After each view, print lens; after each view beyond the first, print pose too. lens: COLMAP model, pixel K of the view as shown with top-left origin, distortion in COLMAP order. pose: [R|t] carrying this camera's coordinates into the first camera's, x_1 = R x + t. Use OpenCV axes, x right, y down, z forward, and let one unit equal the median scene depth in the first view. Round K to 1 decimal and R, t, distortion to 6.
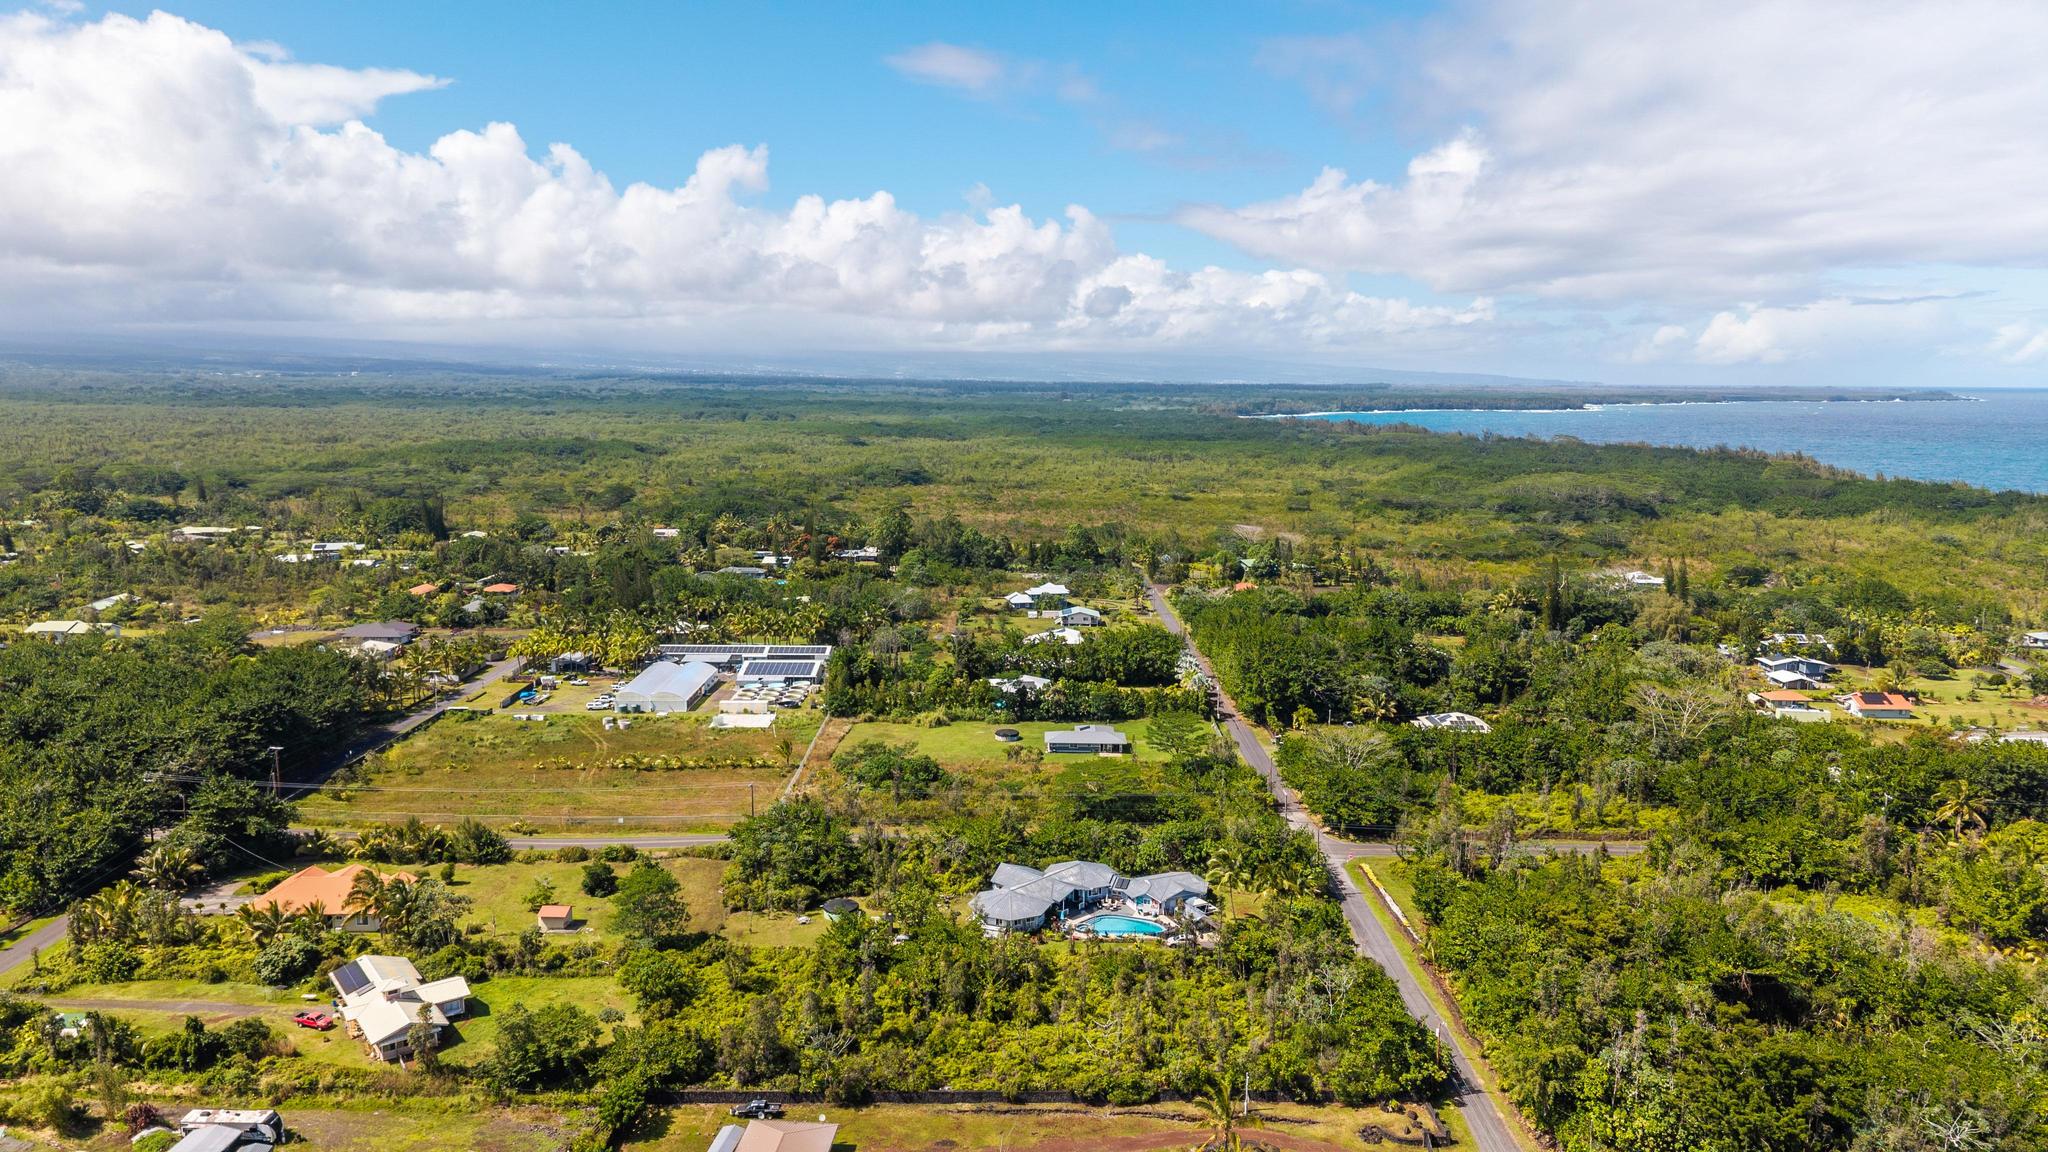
lens RADIAL K [[1324.4, 0, 1024.0], [0, 1324.4, 576.0], [0, 0, 1]] dist [-0.006120, -0.002287]
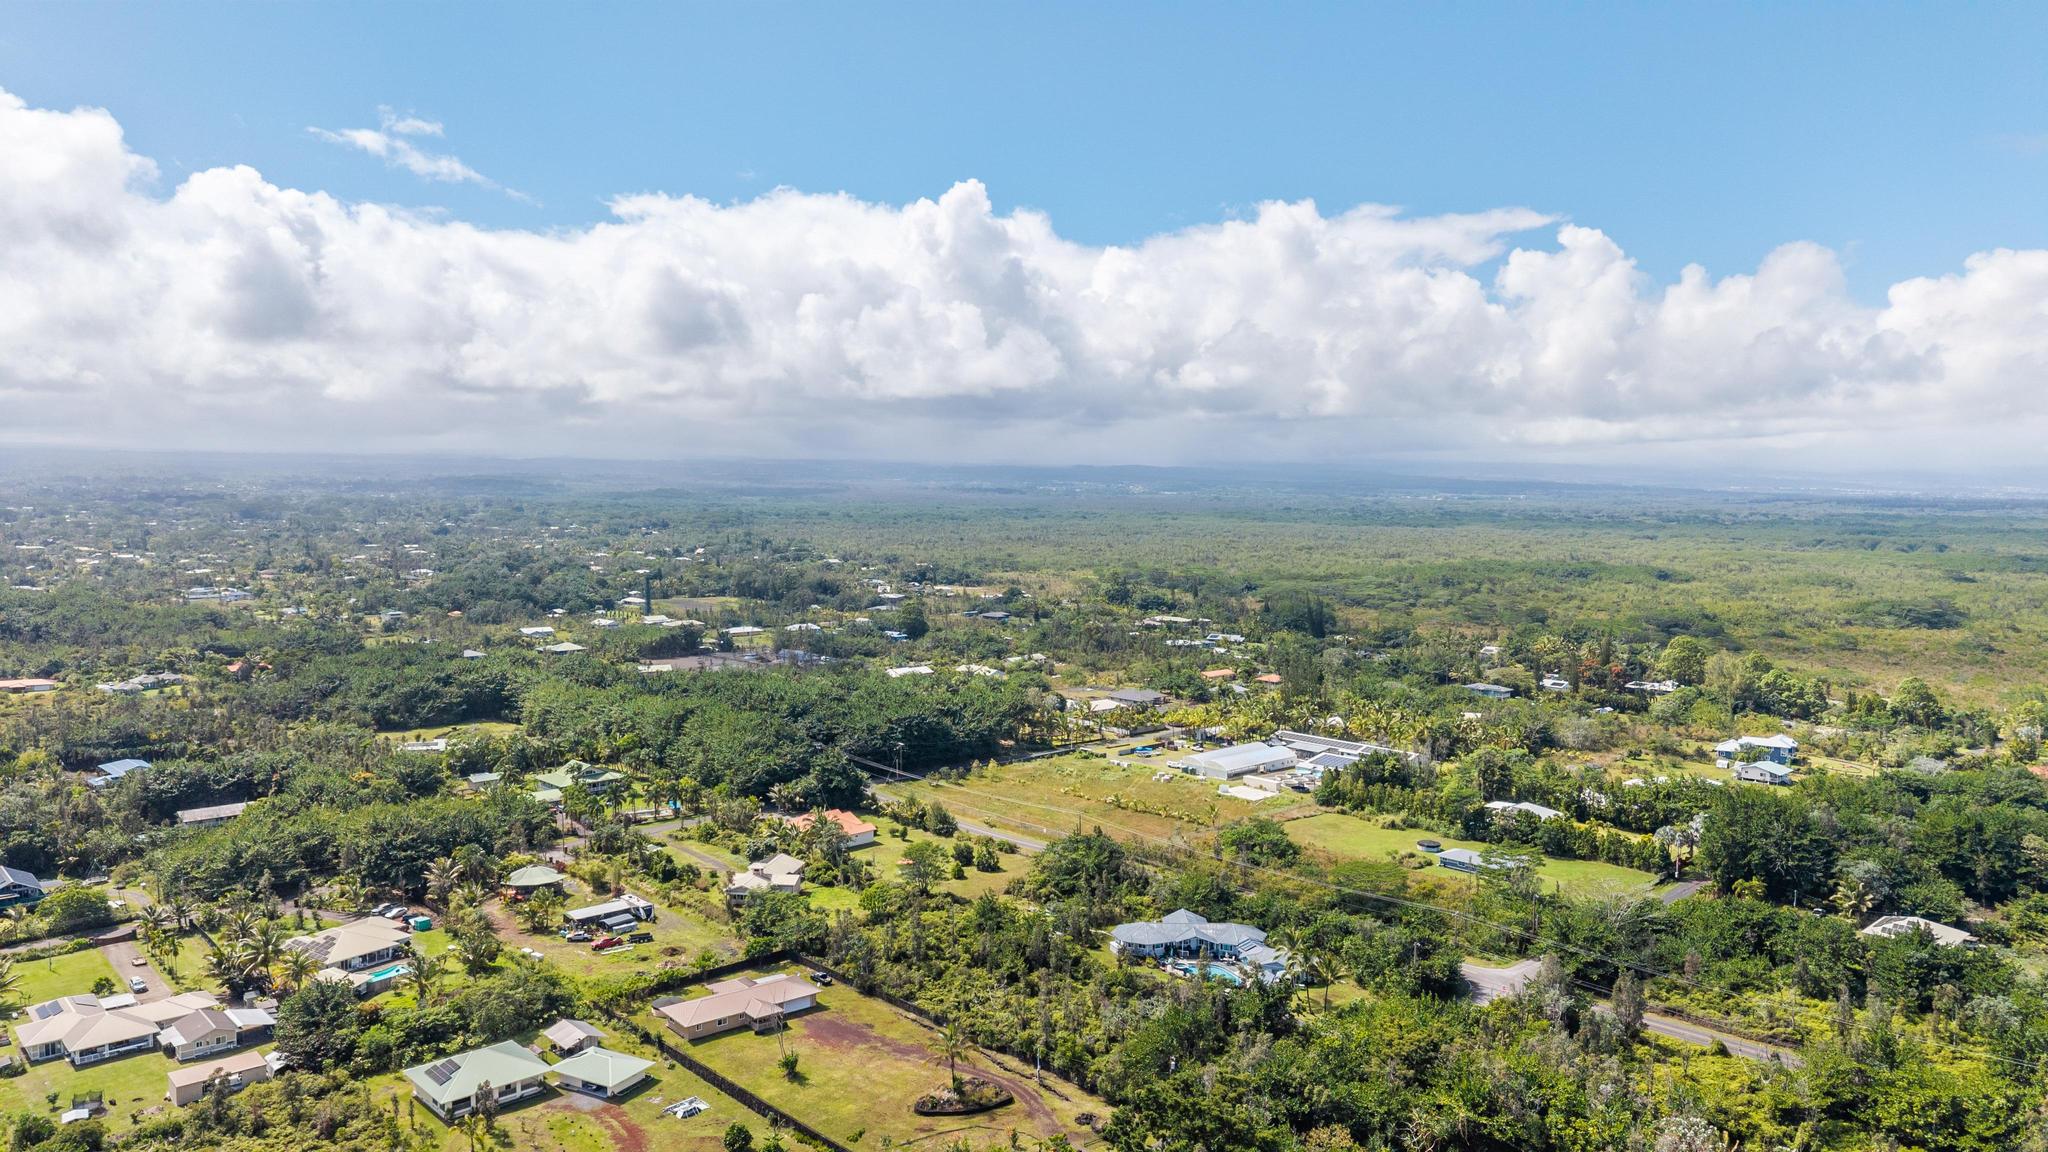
lens RADIAL K [[1324.4, 0, 1024.0], [0, 1324.4, 576.0], [0, 0, 1]] dist [-0.006120, -0.002287]
pose [[0.687801, 0.040770, -0.724753, 1.008202], [-0.106853, 0.993232, -0.045532, -0.018589], [0.717991, 0.108759, 0.687503, 0.048352]]
